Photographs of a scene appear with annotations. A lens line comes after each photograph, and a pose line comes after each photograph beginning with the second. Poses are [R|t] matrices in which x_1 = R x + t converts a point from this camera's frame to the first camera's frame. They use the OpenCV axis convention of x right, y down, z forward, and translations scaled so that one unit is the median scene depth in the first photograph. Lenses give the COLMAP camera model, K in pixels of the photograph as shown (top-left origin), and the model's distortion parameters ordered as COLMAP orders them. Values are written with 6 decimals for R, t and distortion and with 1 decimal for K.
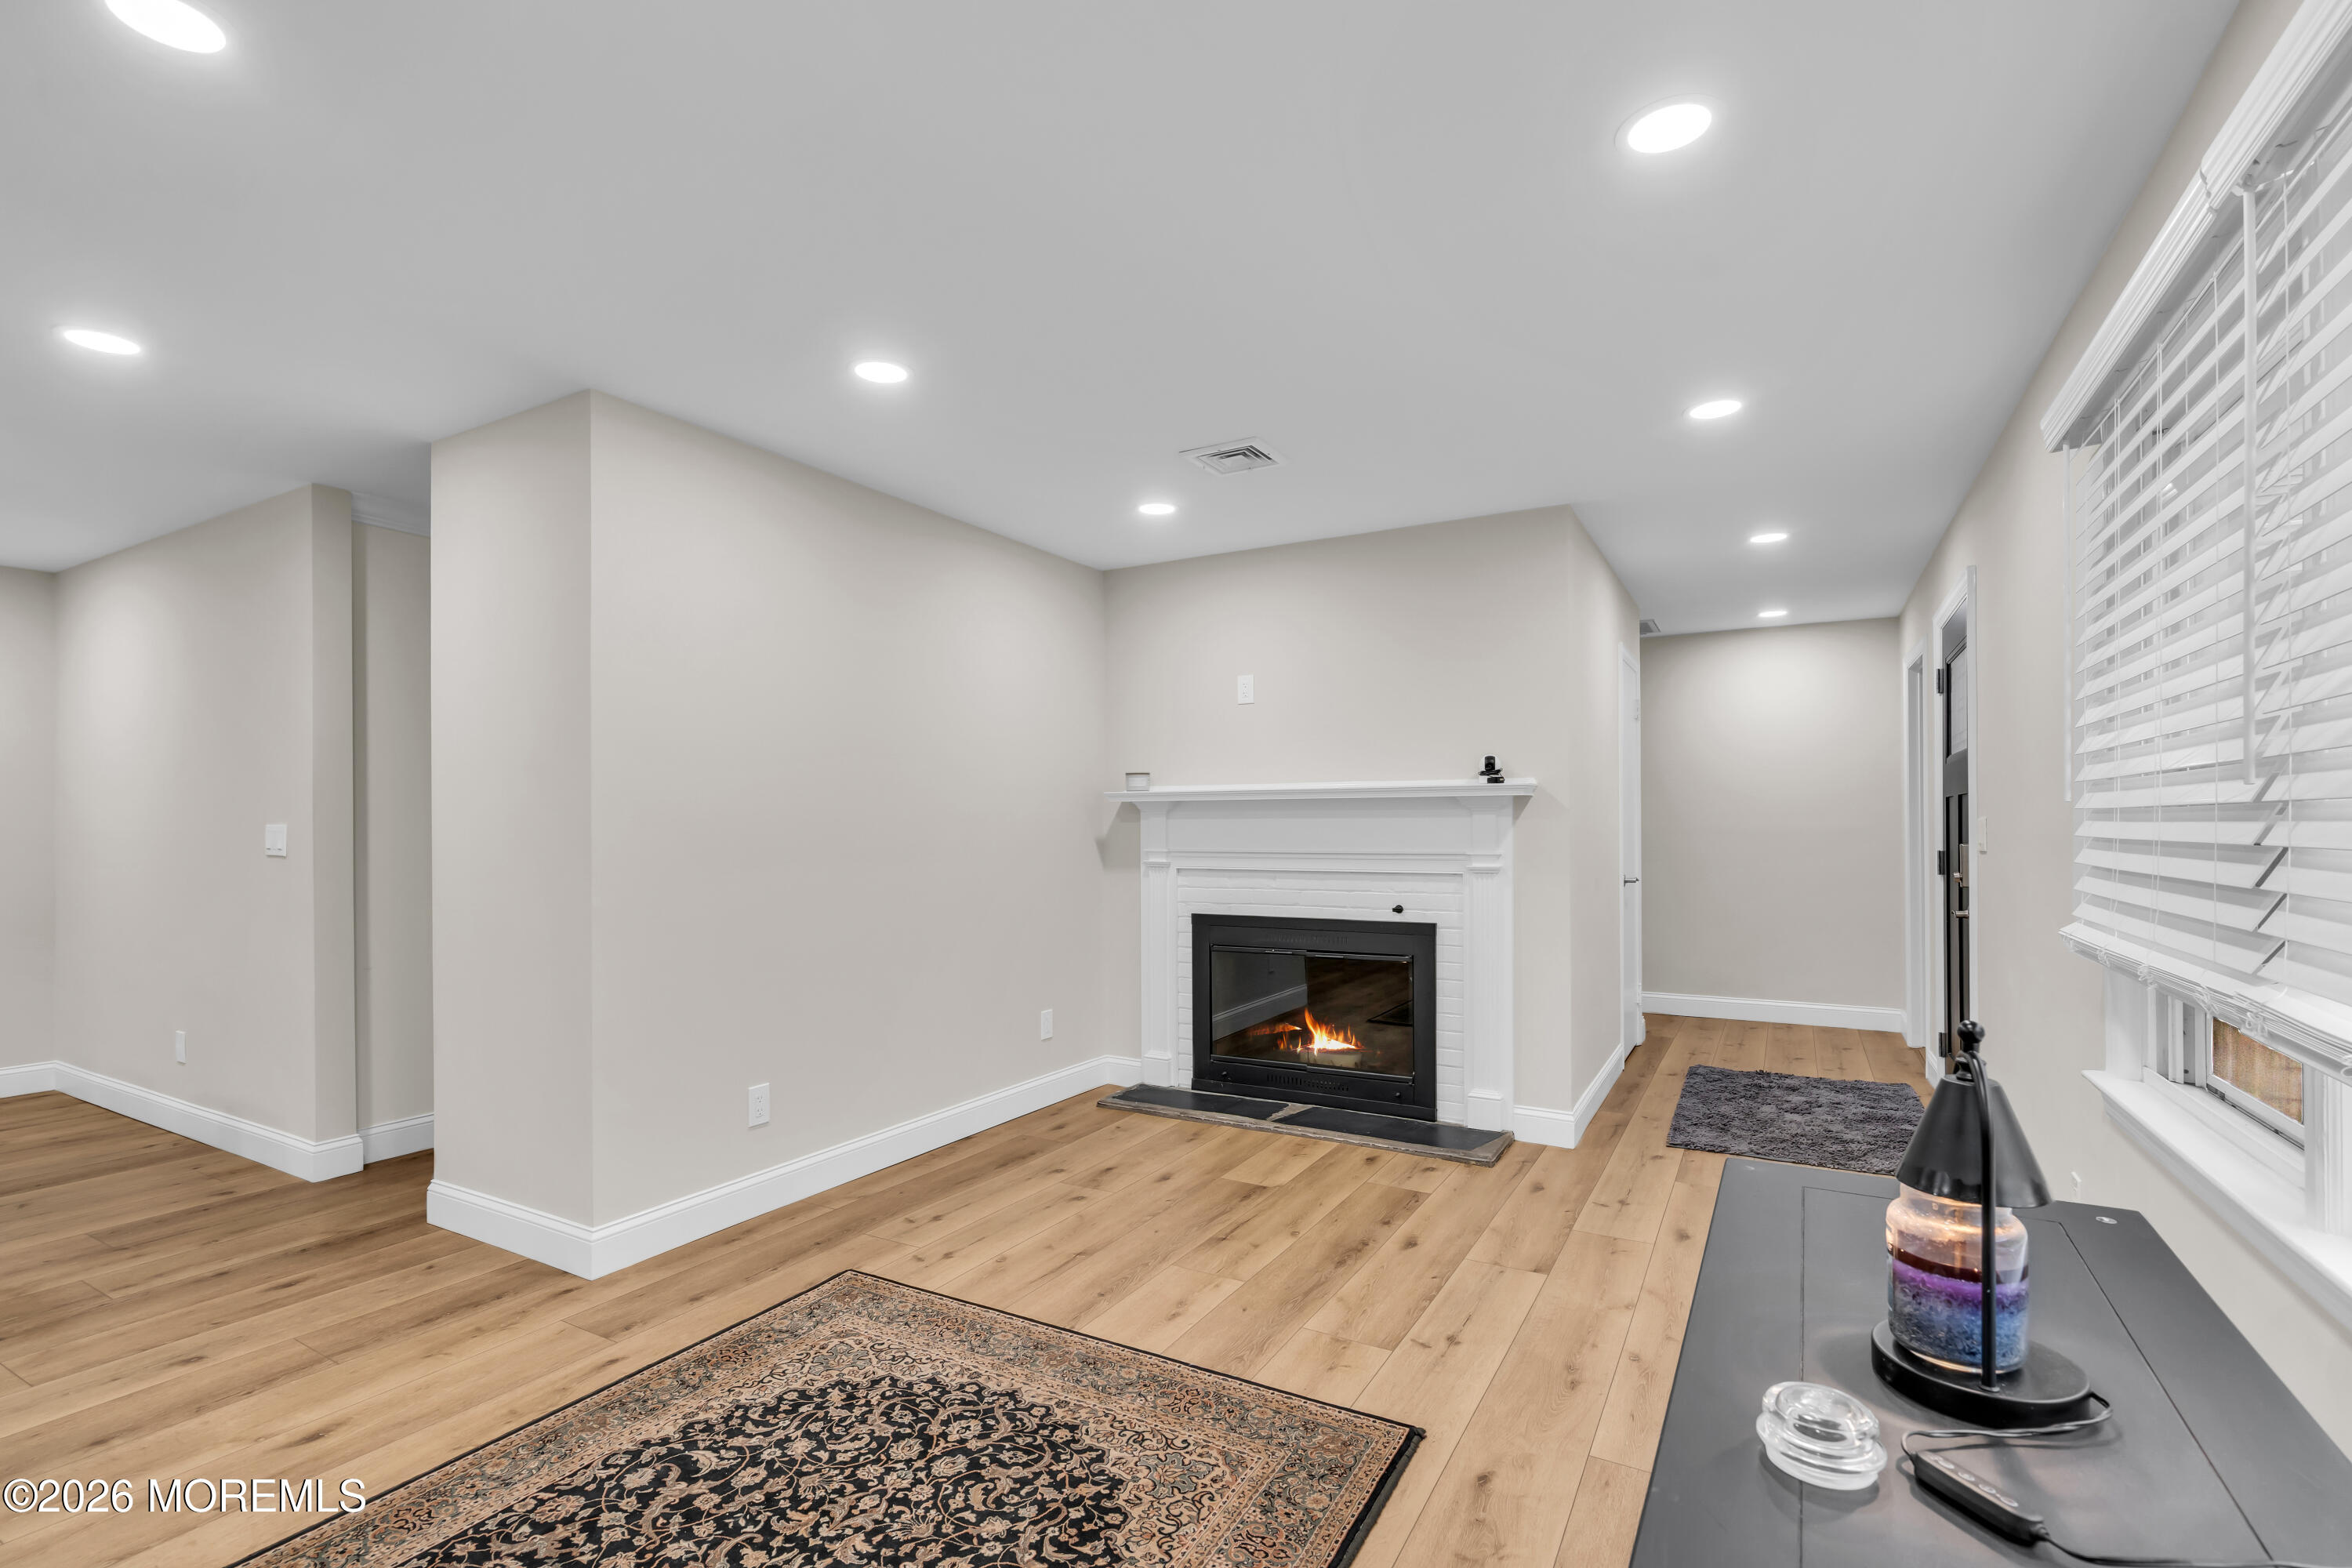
lens RADIAL K [[1081.8, 0, 1177.4], [0, 1081.8, 828.9], [0, 0, 1]] dist [-0.007699, 0.000119]
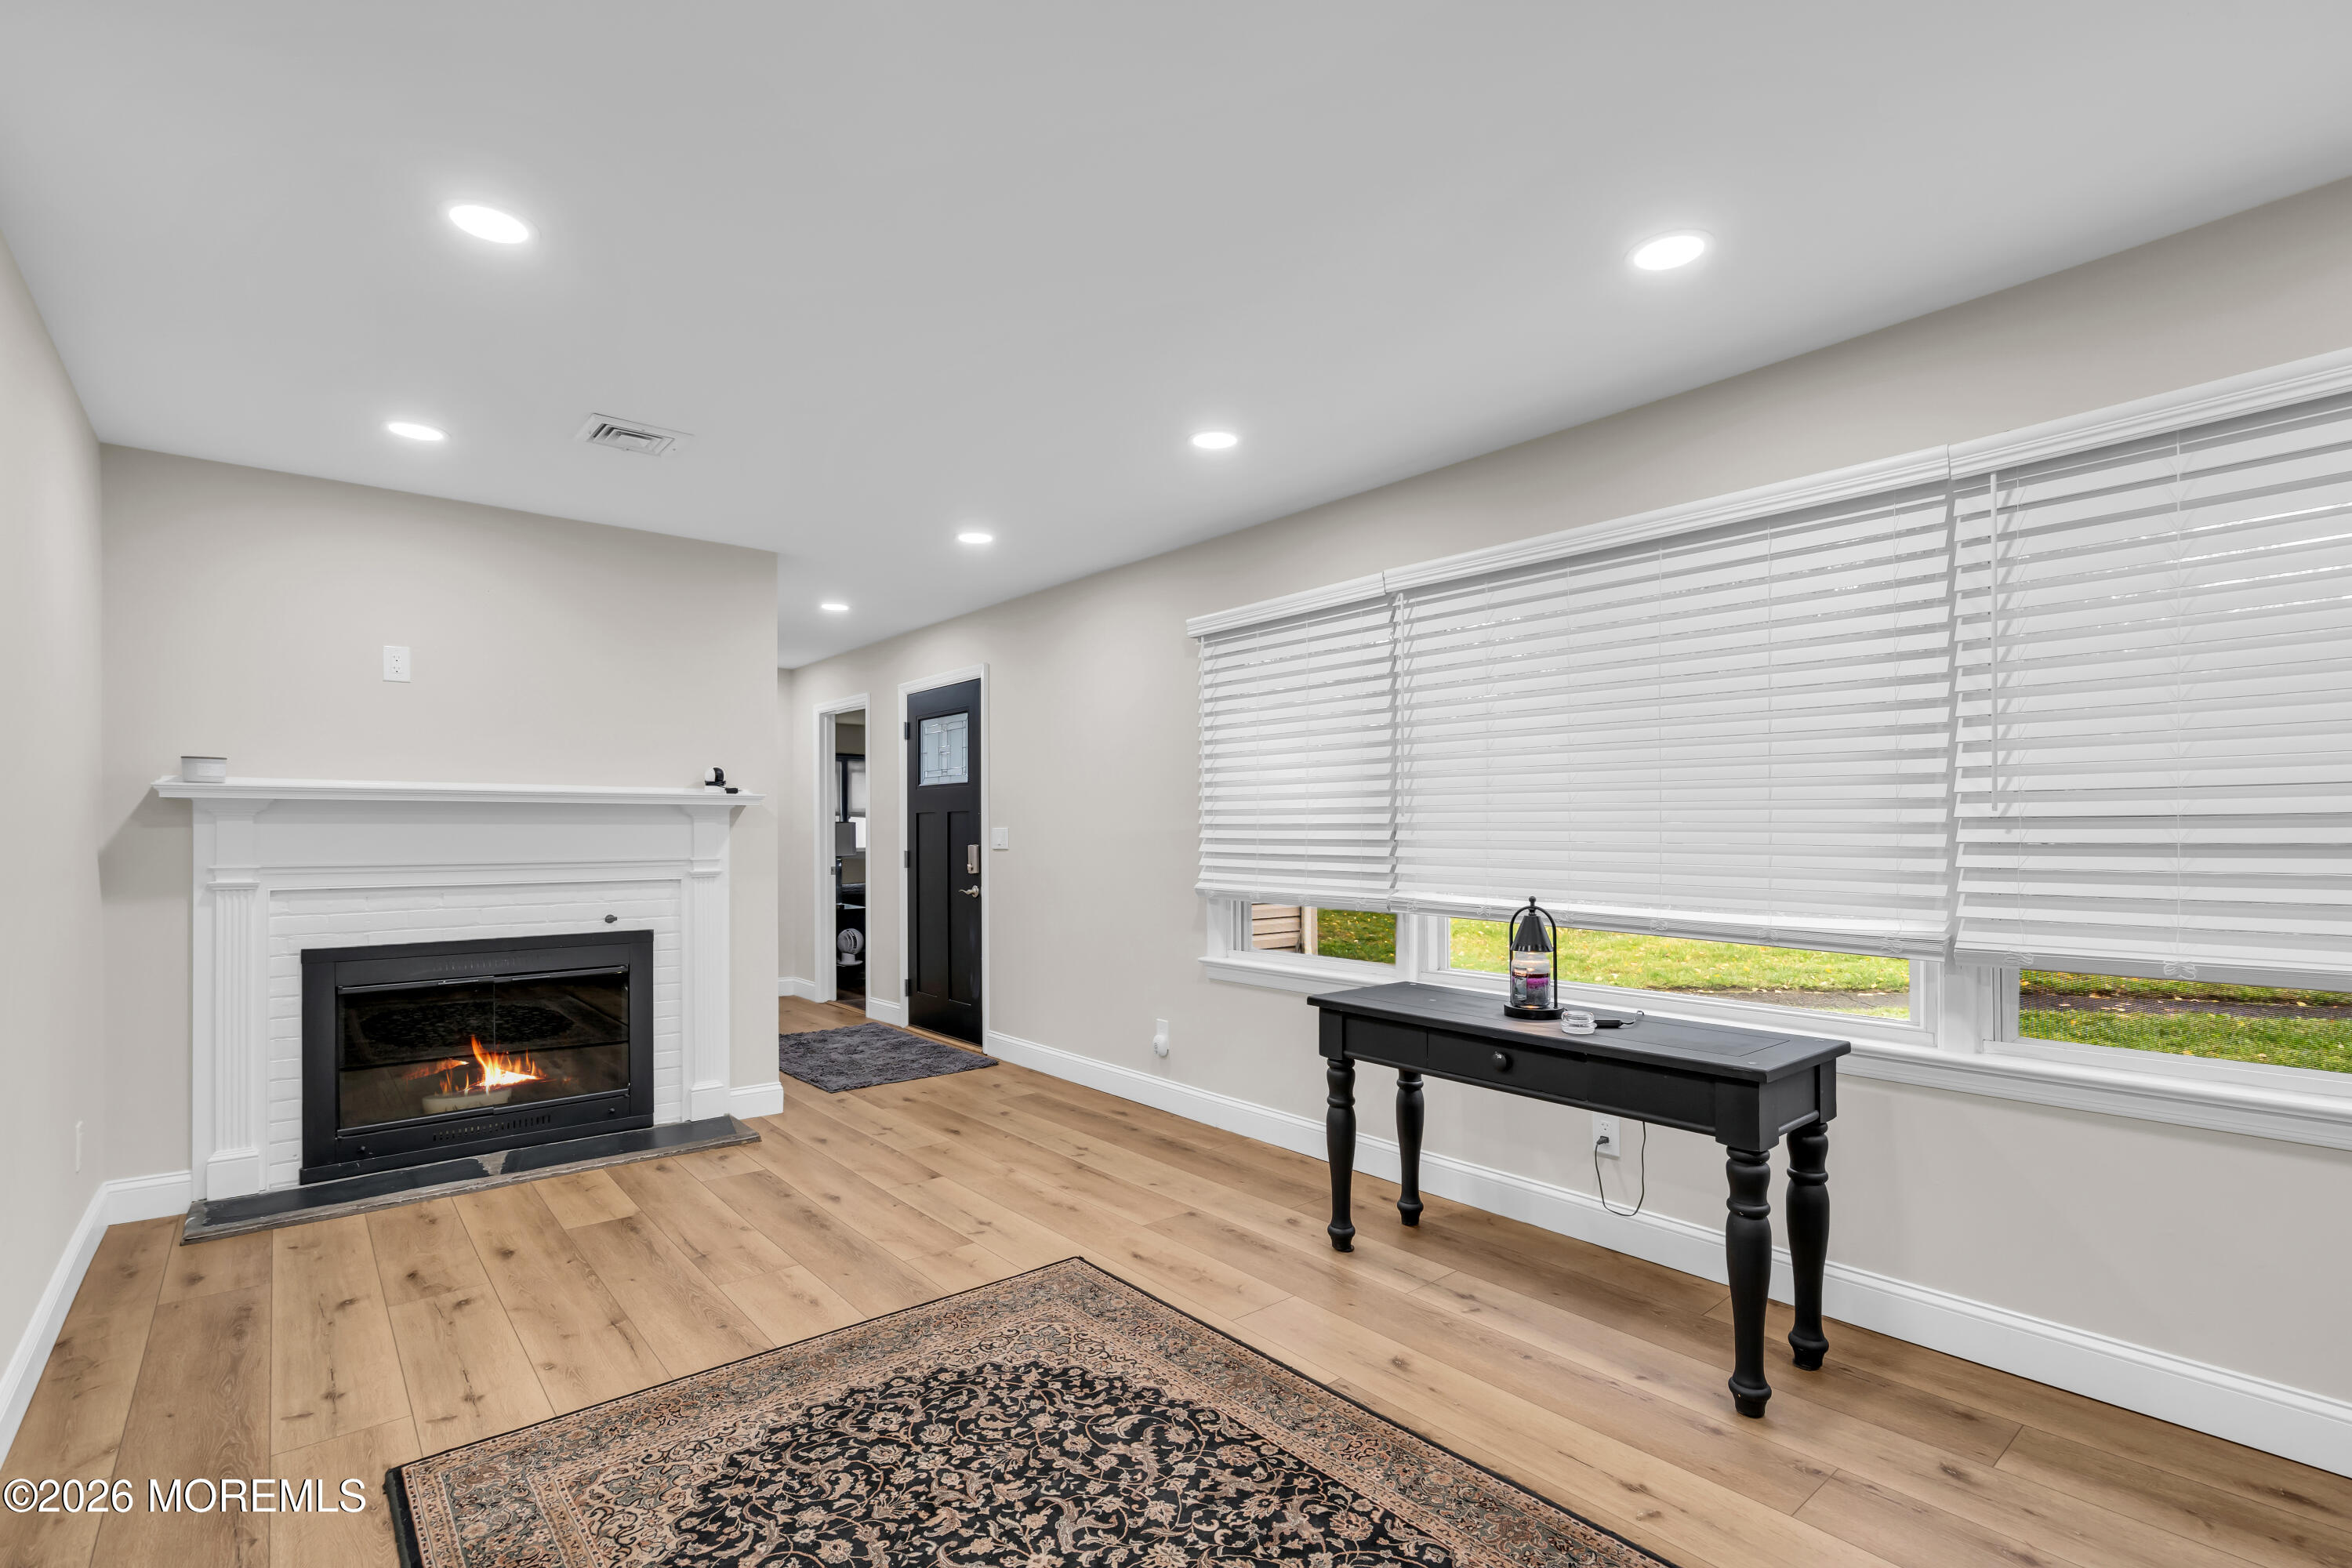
lens RADIAL K [[1081.8, 0, 1177.4], [0, 1081.8, 828.9], [0, 0, 1]] dist [-0.007699, 0.000119]
pose [[0.338212, 0.004053, 0.941061, -0.619307], [0.003998, 0.999976, -0.005743, 0.001608], [-0.941061, 0.005704, 0.338188, 0.226936]]
